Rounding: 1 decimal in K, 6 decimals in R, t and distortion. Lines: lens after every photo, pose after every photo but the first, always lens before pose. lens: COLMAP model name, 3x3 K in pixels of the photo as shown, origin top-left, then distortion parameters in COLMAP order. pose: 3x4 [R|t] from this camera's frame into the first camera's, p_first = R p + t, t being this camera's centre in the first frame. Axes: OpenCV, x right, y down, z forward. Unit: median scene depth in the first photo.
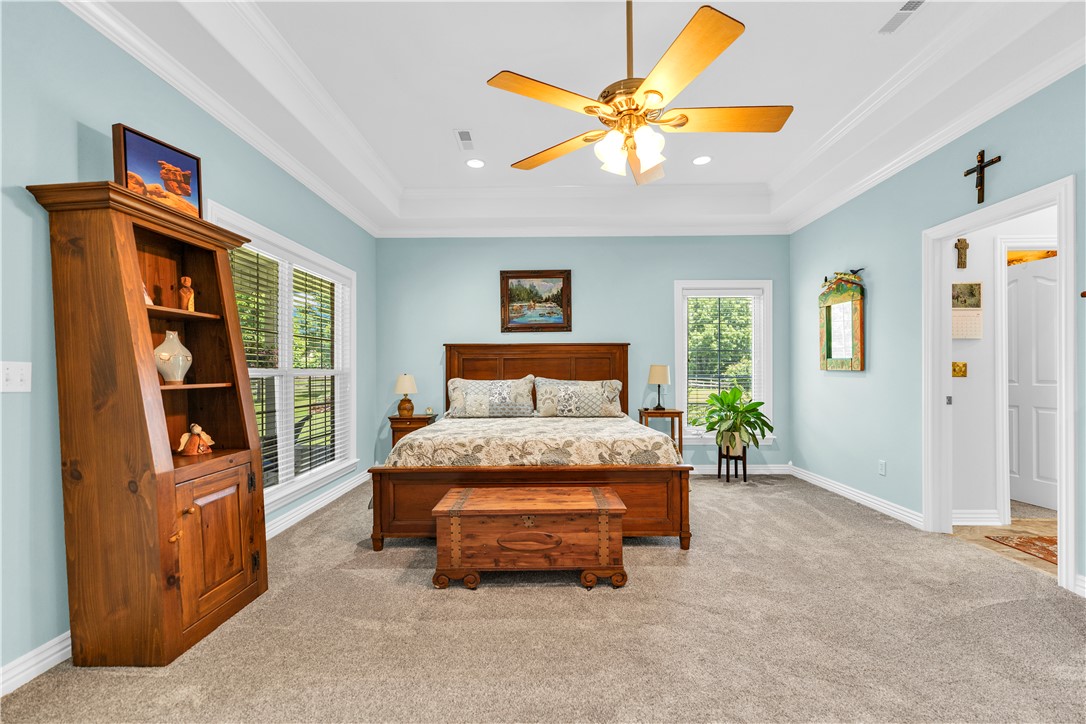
lens RADIAL K [[442.2, 0, 551.7], [0, 442.2, 369.3], [0, 0, 1]] dist [-0.000470, -0.000321]
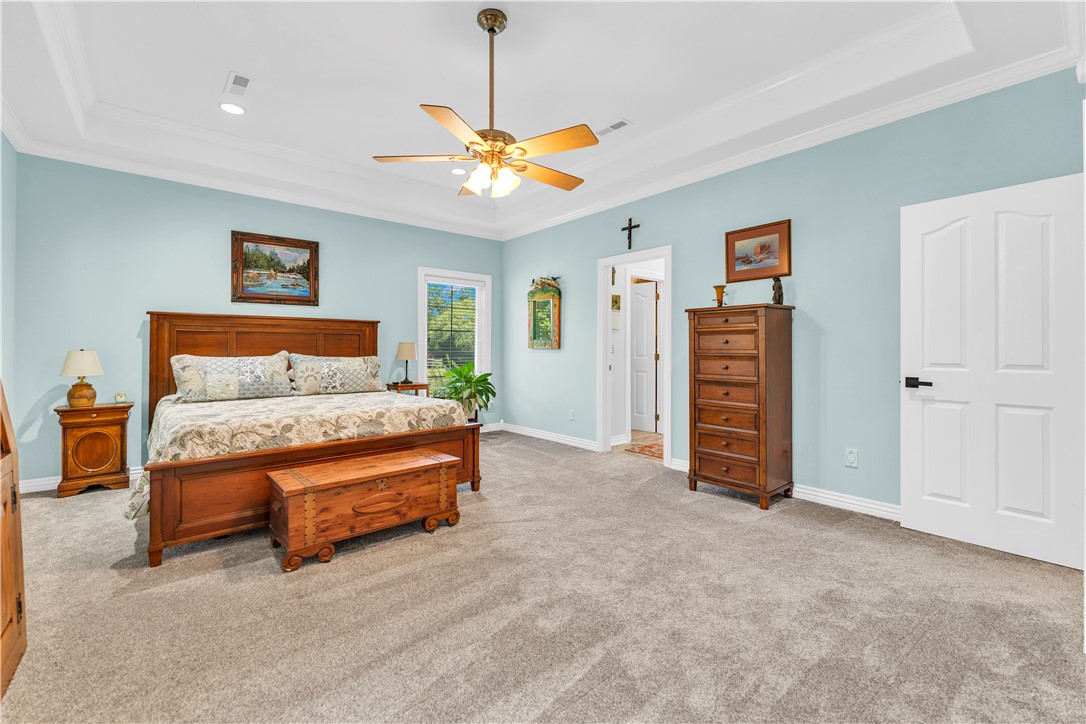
lens RADIAL K [[442.2, 0, 525.3], [0, 442.2, 343.0], [0, 0, 1]] dist [-0.000470, -0.000321]
pose [[0.780368, 0.014532, 0.625152, -0.362763], [-0.009217, 0.999889, -0.011737, 0.003206], [-0.625252, 0.003397, 0.780415, -0.058945]]
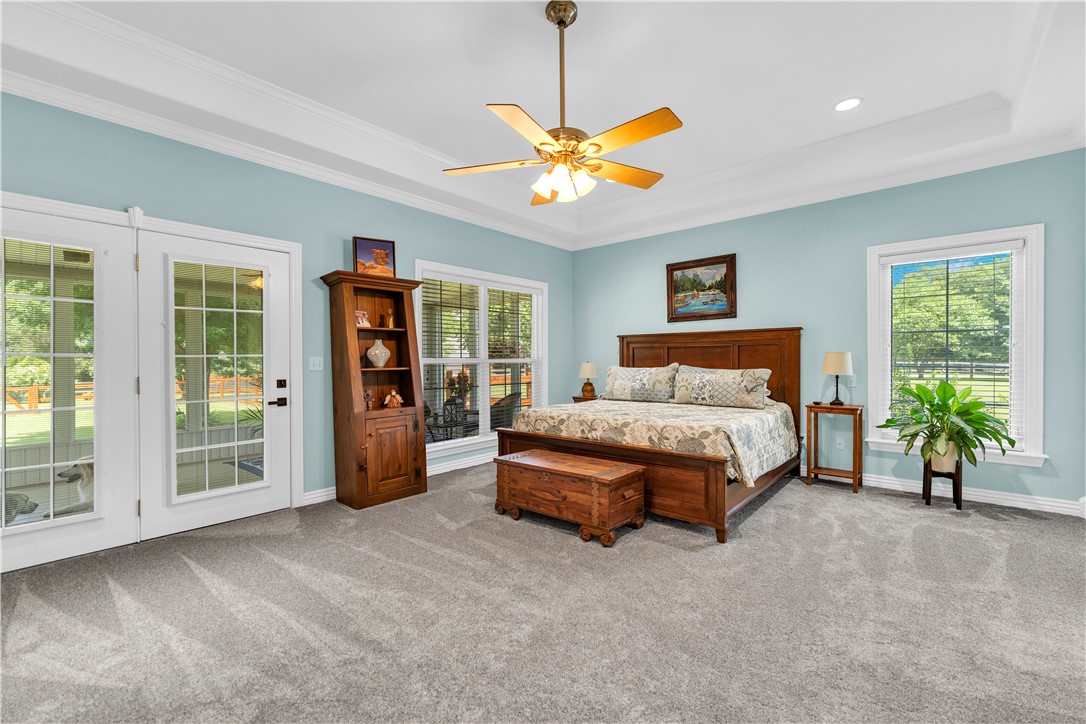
lens RADIAL K [[442.2, 0, 557.6], [0, 442.2, 359.6], [0, 0, 1]] dist [-0.000470, -0.000321]
pose [[0.778050, -0.000540, -0.628203, 0.613347], [0.005932, 0.999961, 0.006488, -0.005698], [0.628175, -0.008775, 0.778023, 0.014854]]
